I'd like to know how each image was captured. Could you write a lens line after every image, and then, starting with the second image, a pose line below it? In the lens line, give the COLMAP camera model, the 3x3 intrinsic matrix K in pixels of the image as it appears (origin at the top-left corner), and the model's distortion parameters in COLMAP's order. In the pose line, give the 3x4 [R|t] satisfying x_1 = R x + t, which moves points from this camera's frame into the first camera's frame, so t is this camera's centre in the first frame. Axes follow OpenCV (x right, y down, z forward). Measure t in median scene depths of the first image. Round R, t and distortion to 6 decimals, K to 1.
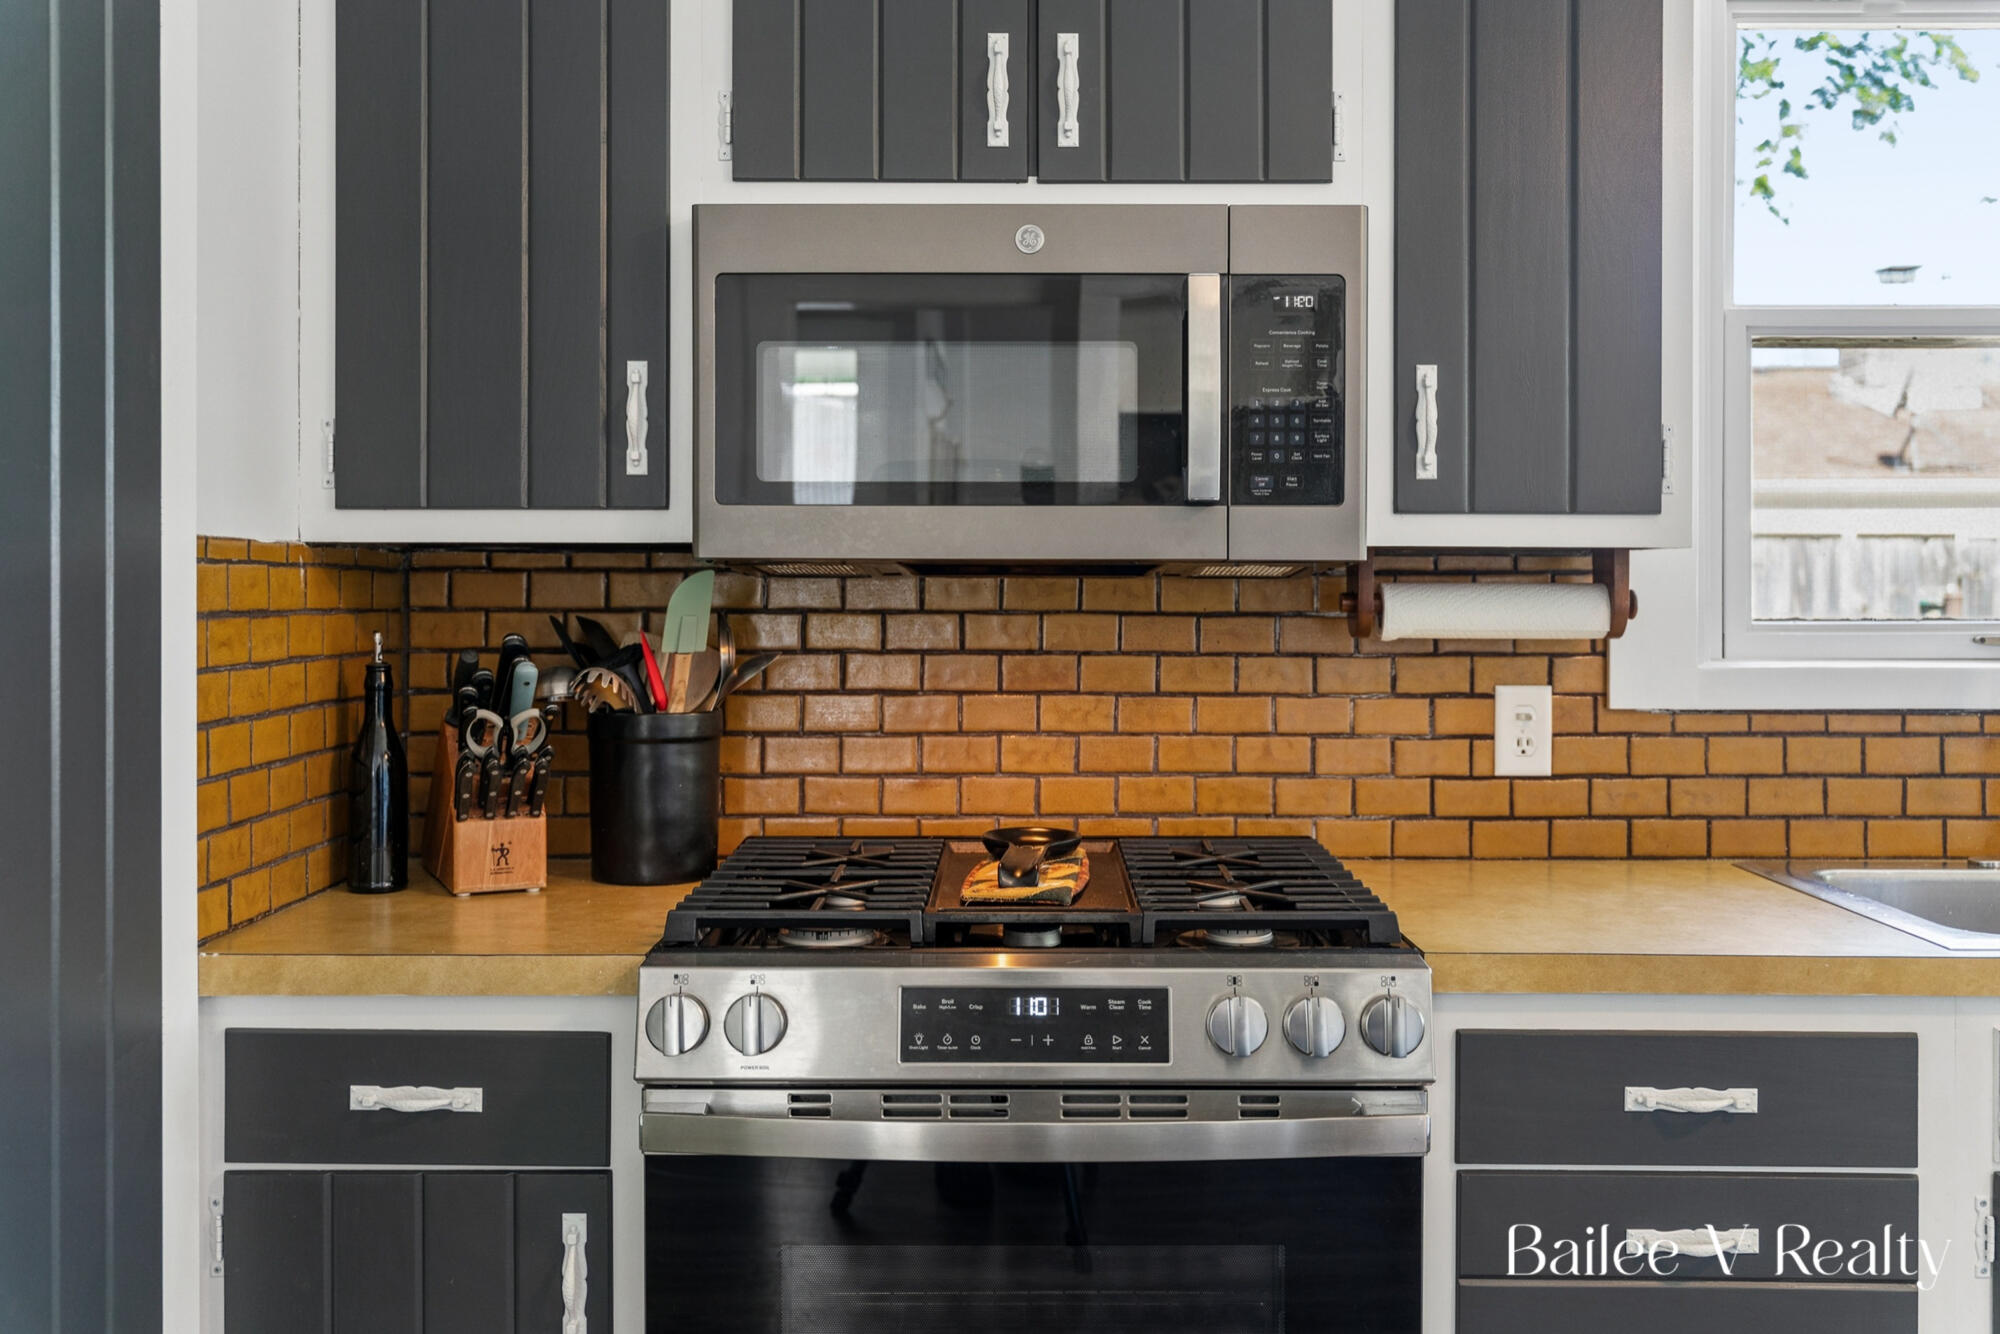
lens RADIAL K [[1784.7, 0, 1029.4], [0, 1784.7, 593.3], [0, 0, 1]] dist [-0.000540, -0.004004]
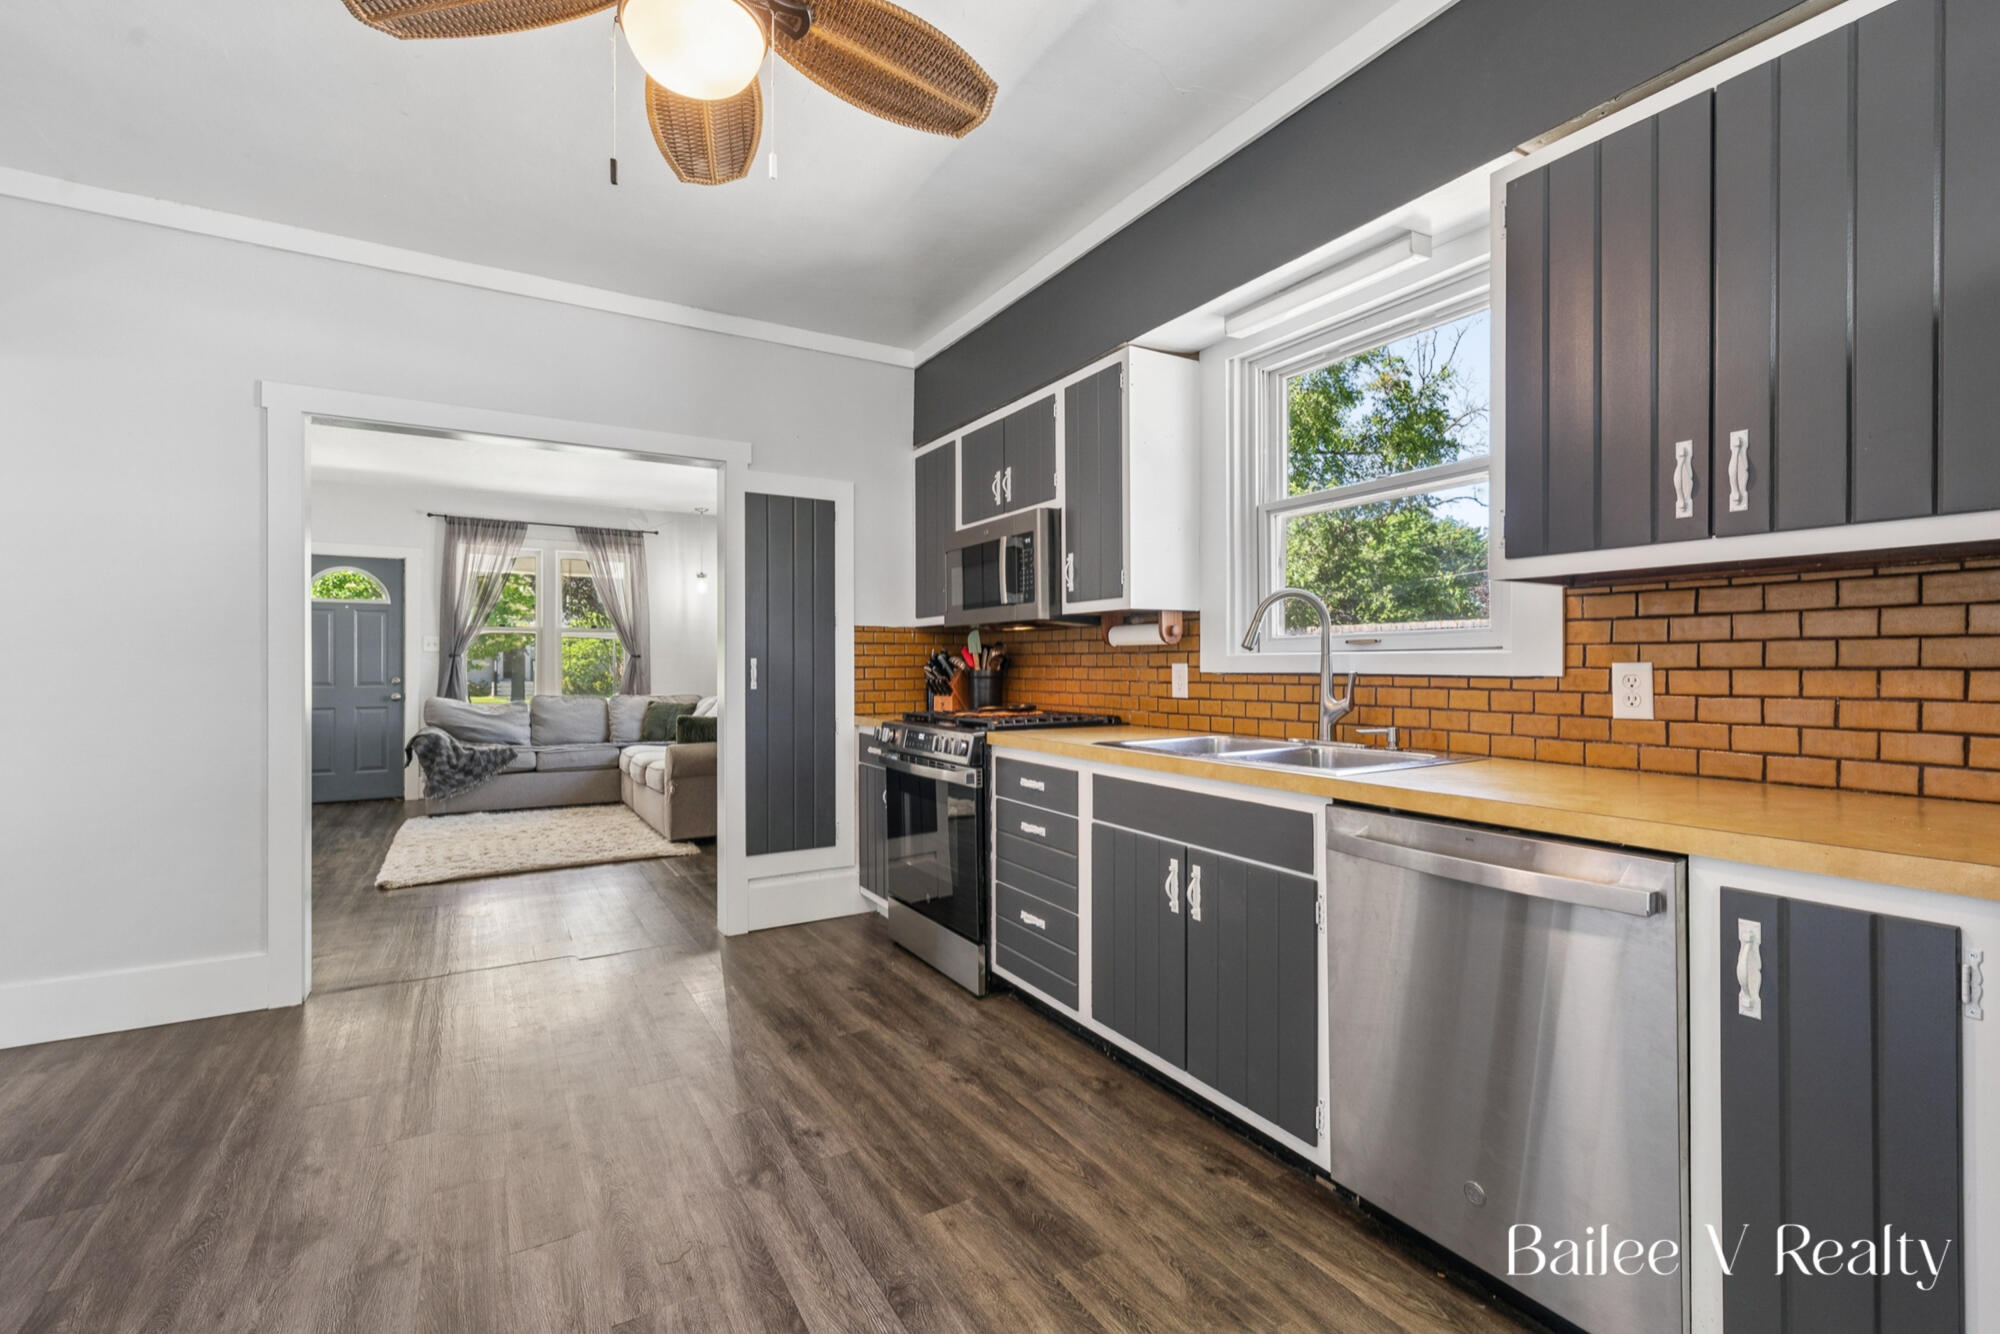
lens RADIAL K [[874.4, 0, 1001.4], [0, 874.4, 666.2], [0, 0, 1]] dist [0.001164, 0.000249]
pose [[0.512913, -0.002010, -0.858438, 1.412526], [0.003740, 0.999993, -0.000107, 0.062420], [0.858432, -0.003155, 0.512917, 0.131807]]
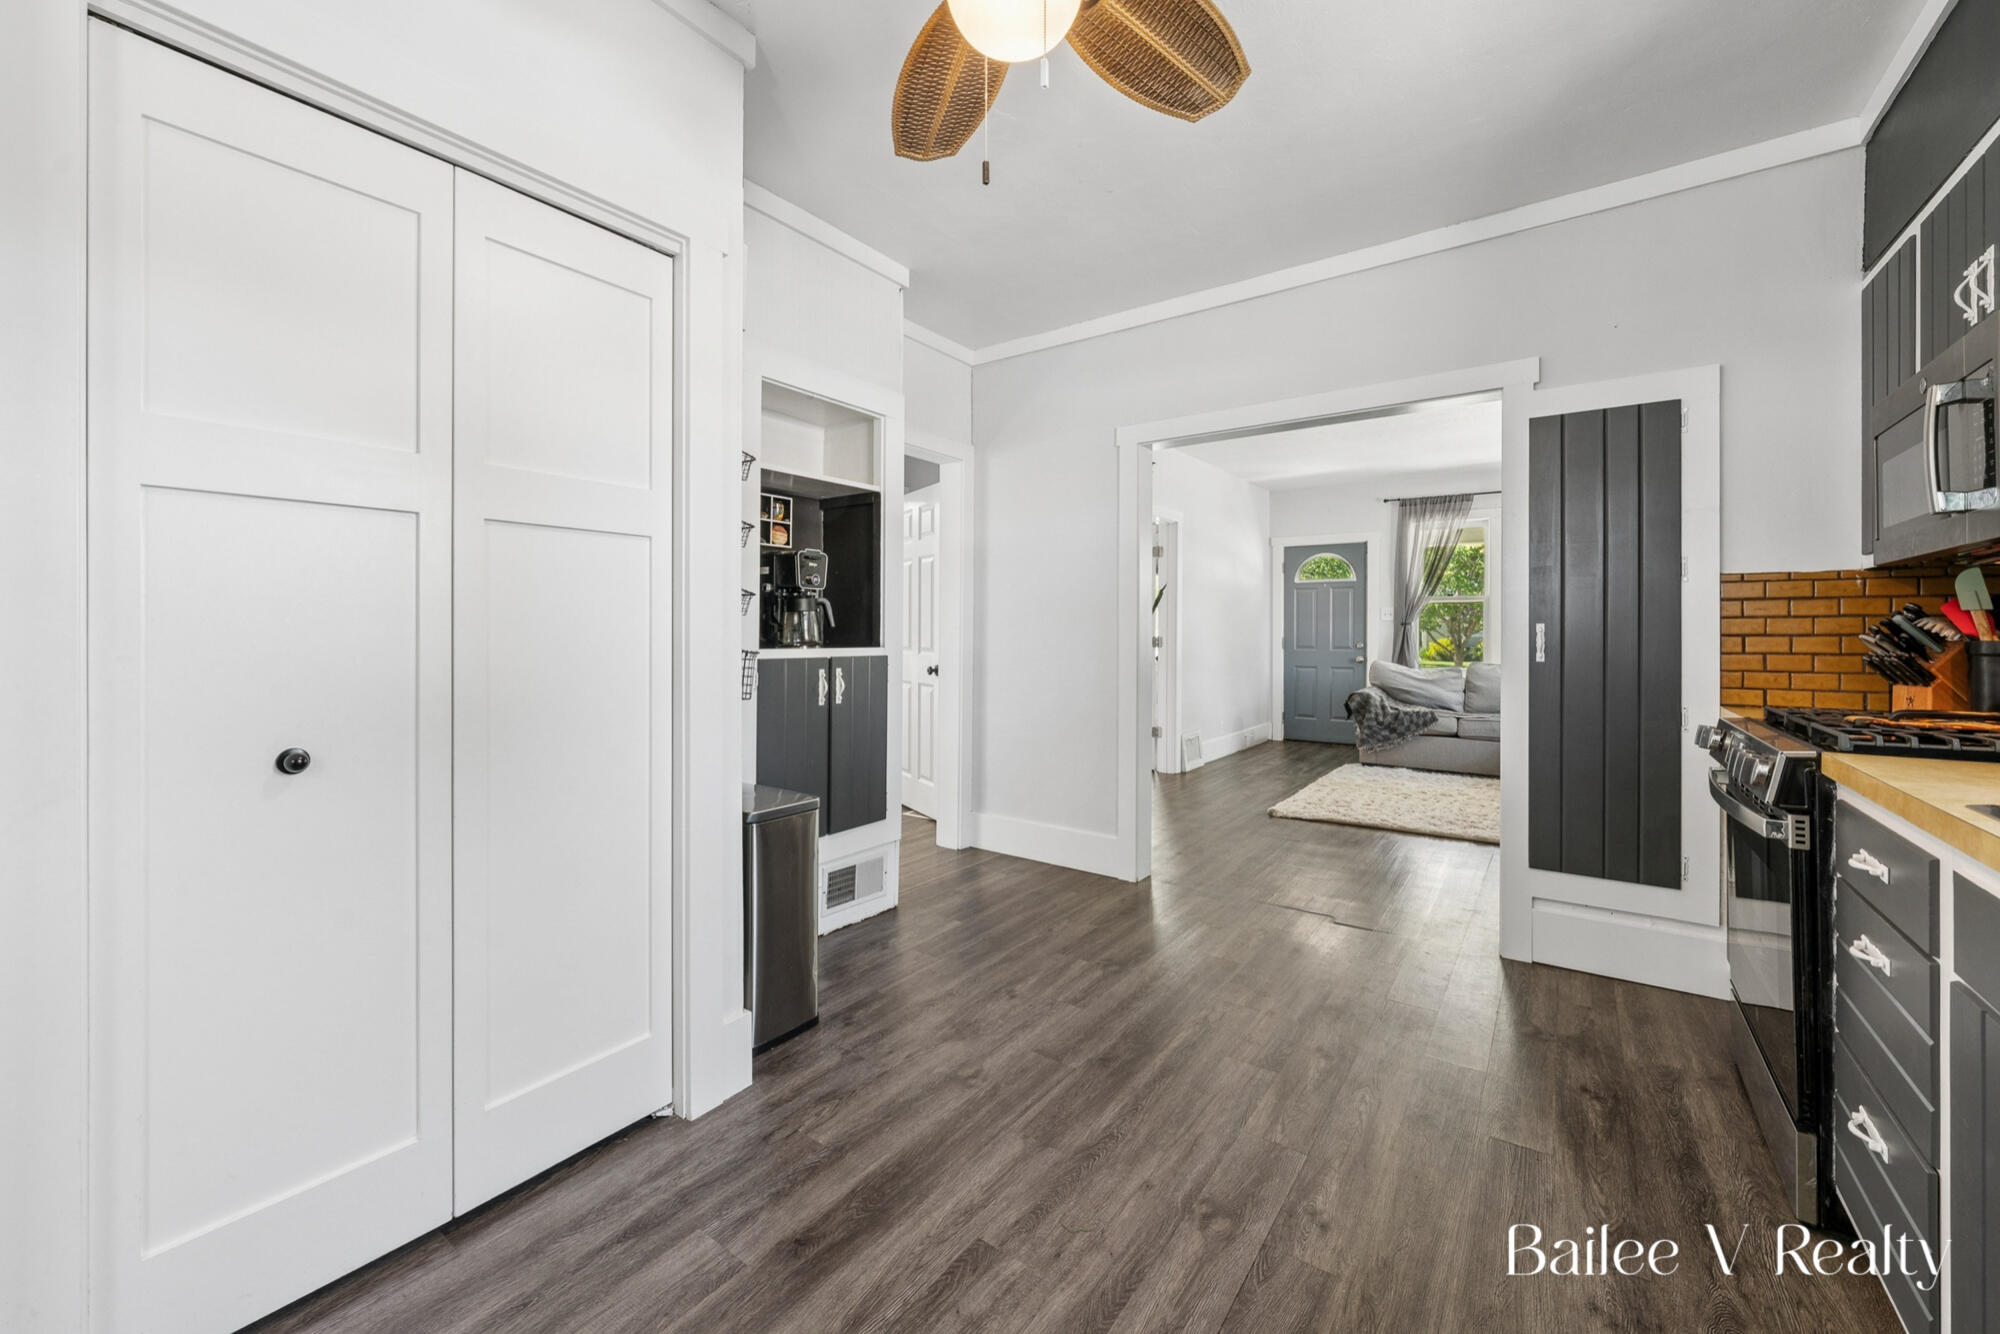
lens RADIAL K [[790.9, 0, 994.0], [0, 790.9, 631.4], [0, 0, 1]] dist [-0.000903, -0.000374]
pose [[-0.589157, -0.005329, -0.808001, 1.191899], [-0.002667, 0.999986, -0.004650, 0.065611], [0.808014, -0.000584, -0.589162, 0.655978]]
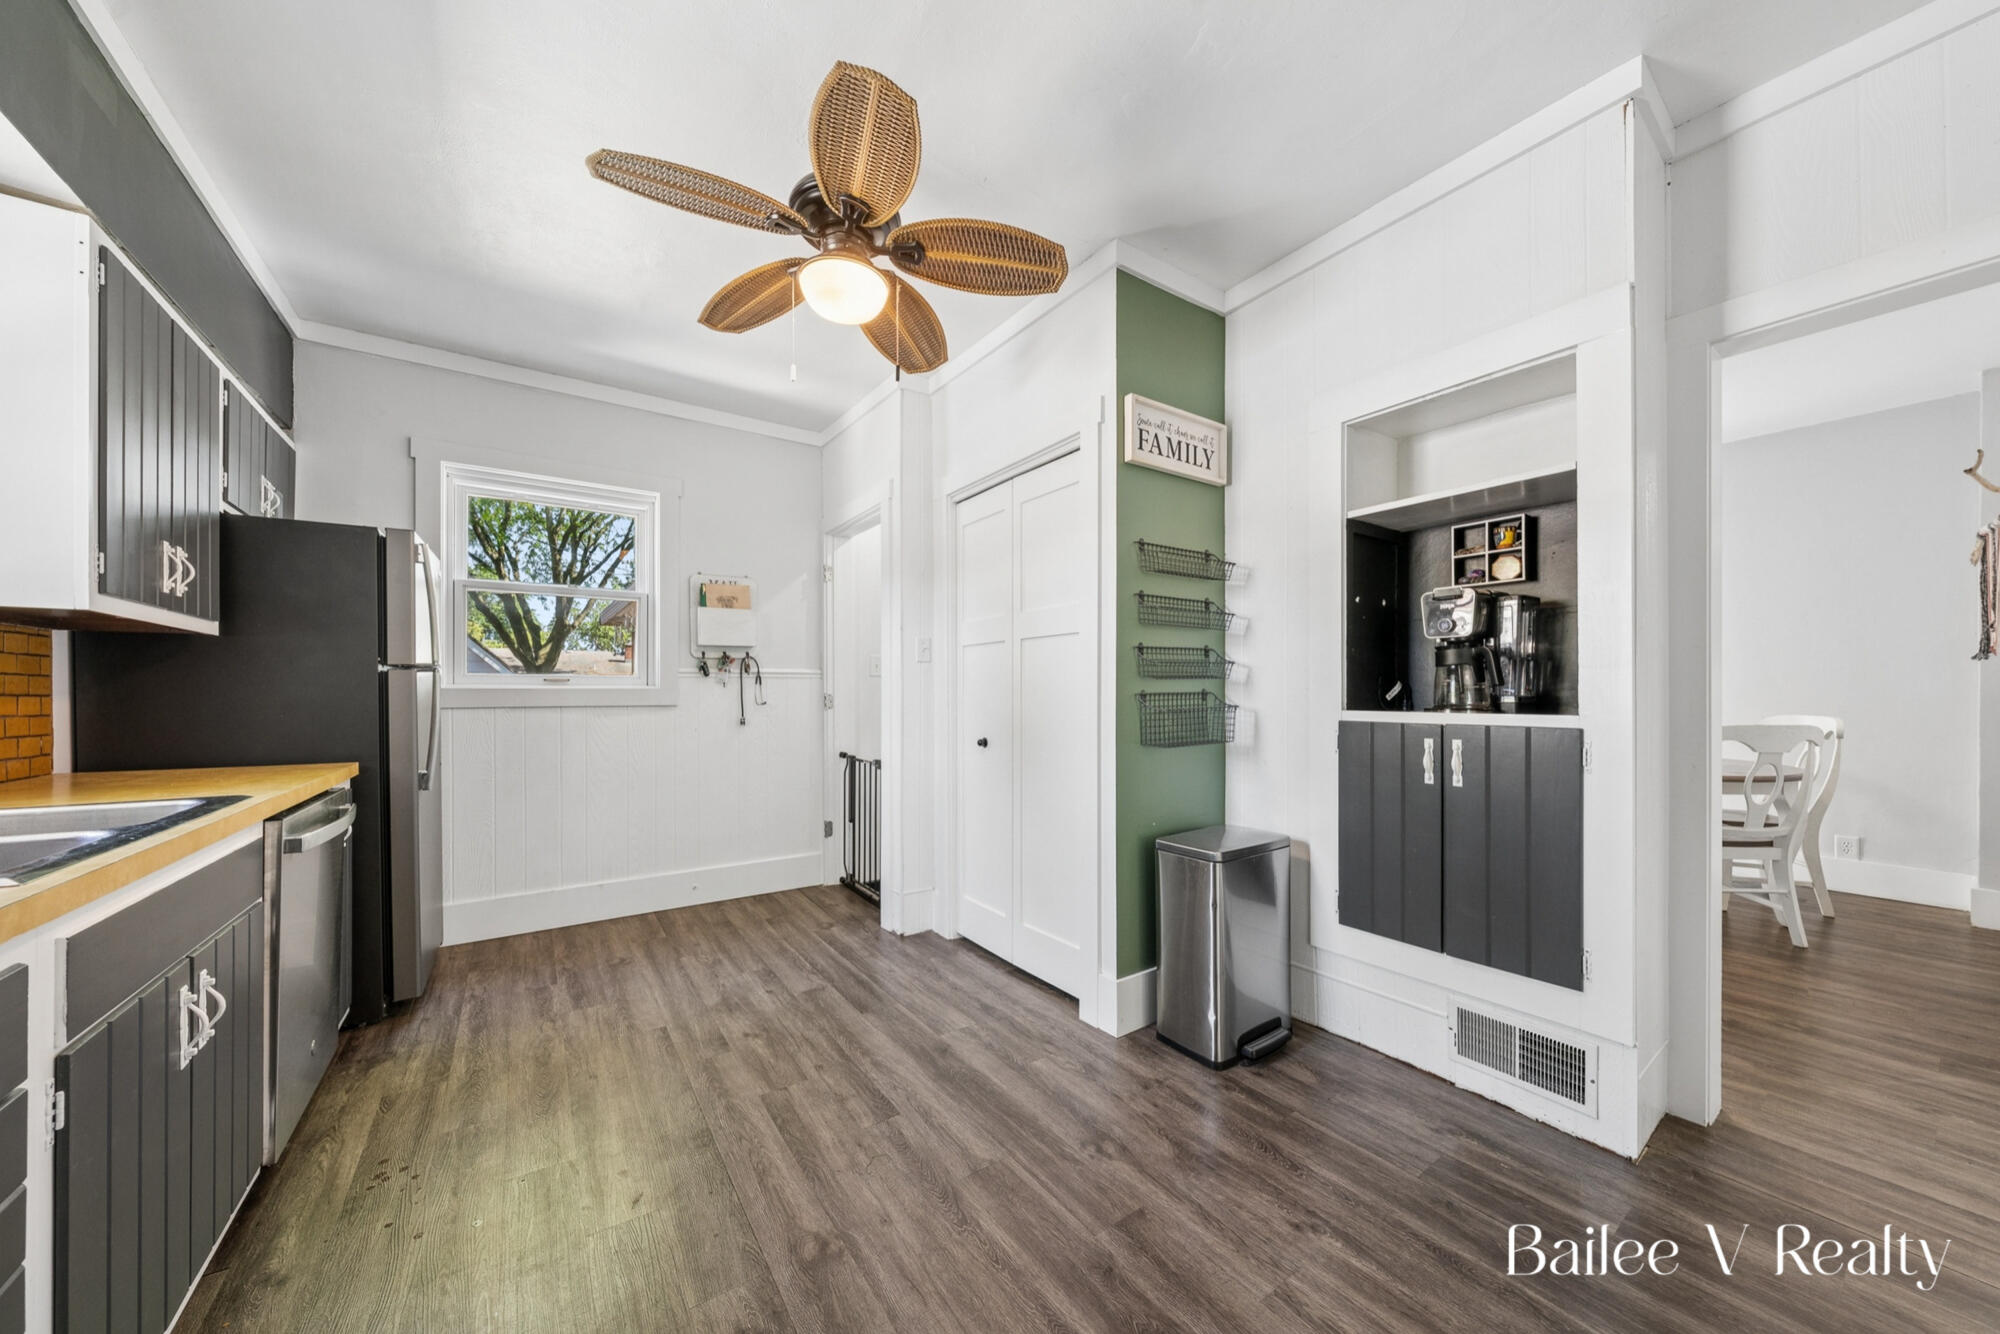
lens RADIAL K [[684.8, 0, 1006.7], [0, 684.8, 690.5], [0, 0, 1]] dist [-0.004587, -0.000381]
pose [[-0.576869, 0.001494, 0.816835, -0.182673], [-0.000396, 0.999998, -0.002109, 0.062007], [-0.816836, -0.001540, -0.576867, 0.623889]]
